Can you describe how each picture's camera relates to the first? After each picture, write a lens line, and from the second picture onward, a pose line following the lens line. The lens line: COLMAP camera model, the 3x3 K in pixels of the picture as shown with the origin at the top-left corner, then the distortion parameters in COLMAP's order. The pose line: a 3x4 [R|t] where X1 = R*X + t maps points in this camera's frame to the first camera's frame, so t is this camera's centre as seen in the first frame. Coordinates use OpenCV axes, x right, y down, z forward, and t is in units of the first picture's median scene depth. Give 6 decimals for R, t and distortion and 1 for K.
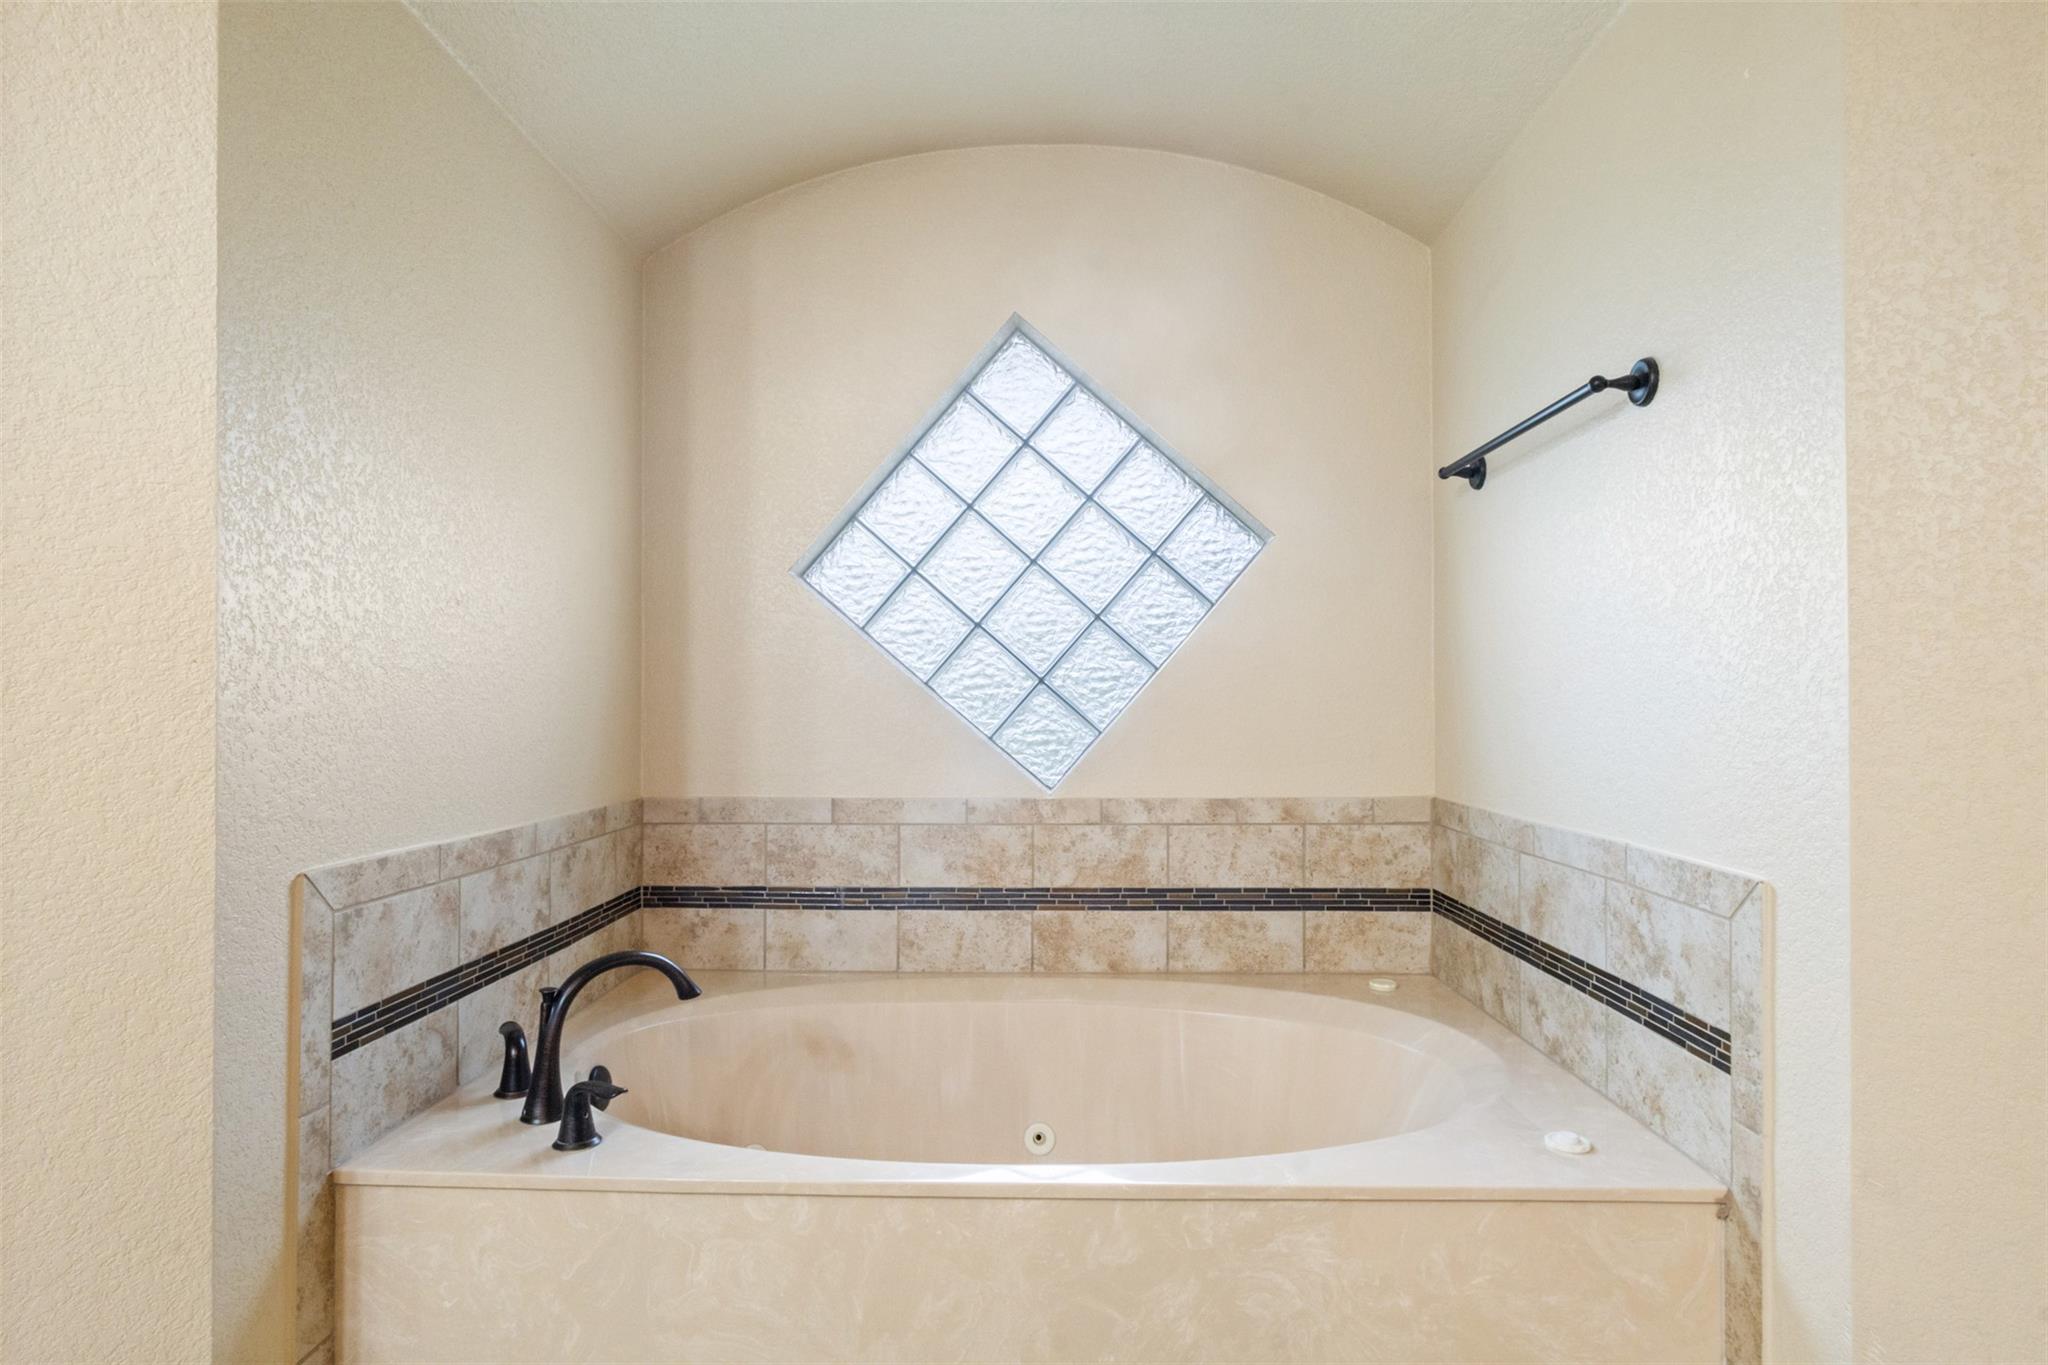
lens RADIAL K [[1076.3, 0, 1021.9], [0, 1076.3, 687.3], [0, 0, 1]] dist [-0.001874, -0.001060]
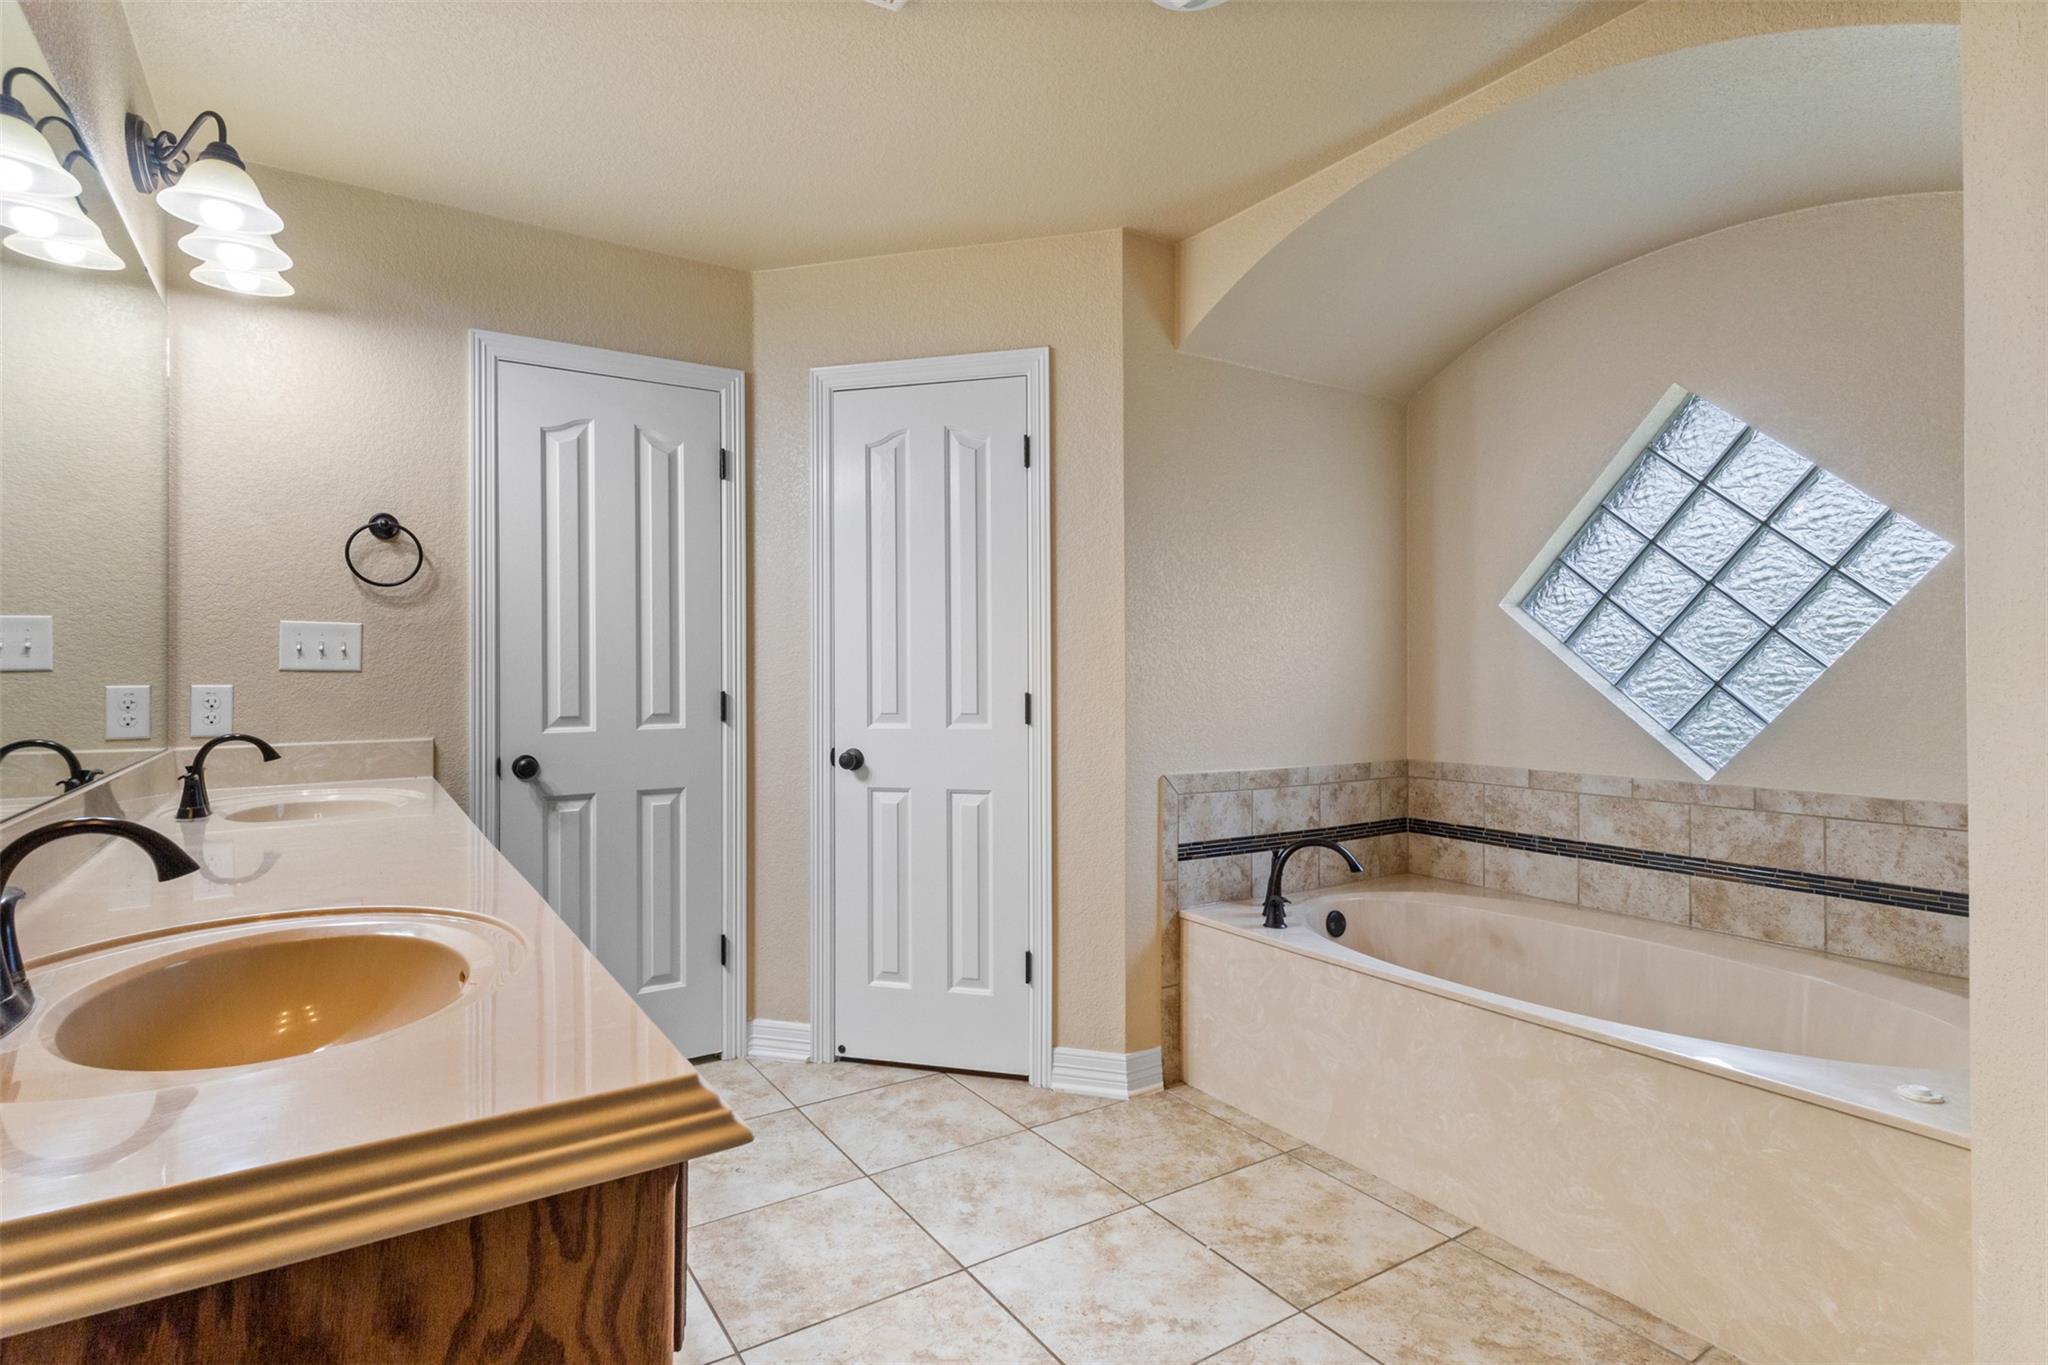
lens RADIAL K [[1028.8, 0, 1021.1], [0, 1028.8, 663.4], [0, 0, 1]] dist [0.011510, 0.000580]
pose [[0.576230, -0.005408, -0.817270, 0.533573], [0.008895, 0.999960, -0.000345, -0.037728], [0.817239, -0.007071, 0.576255, -0.286893]]
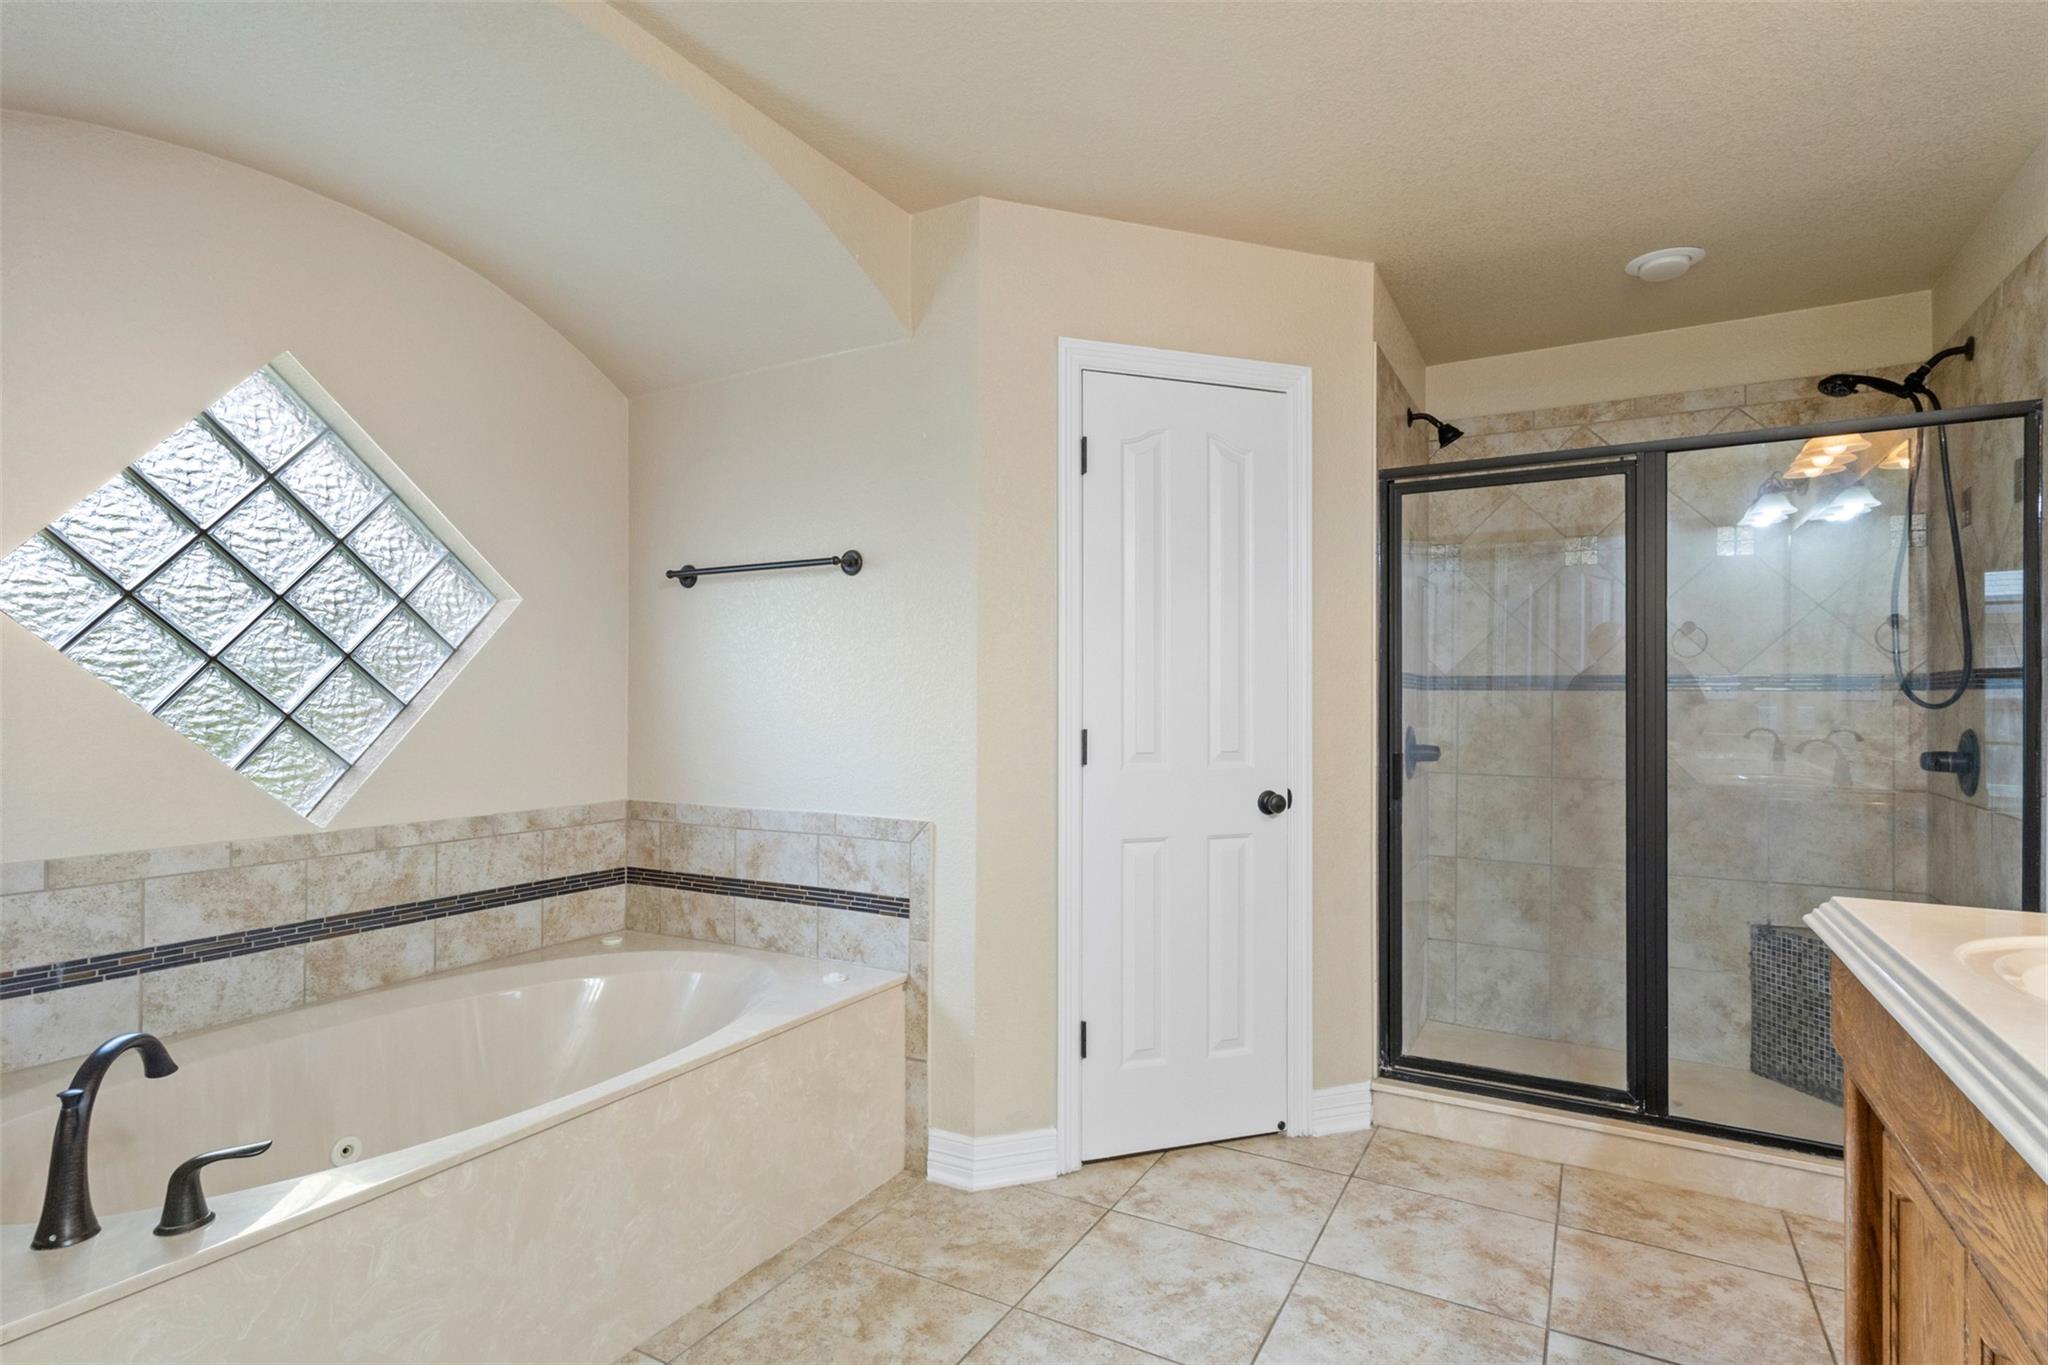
lens RADIAL K [[1028.8, 0, 1004.0], [0, 1028.8, 704.4], [0, 0, 1]] dist [0.011510, 0.000580]
pose [[0.474881, 0.000561, 0.880050, -0.545791], [-0.013305, 0.999890, 0.006542, -0.035305], [-0.879949, -0.014816, 0.474836, -0.048195]]
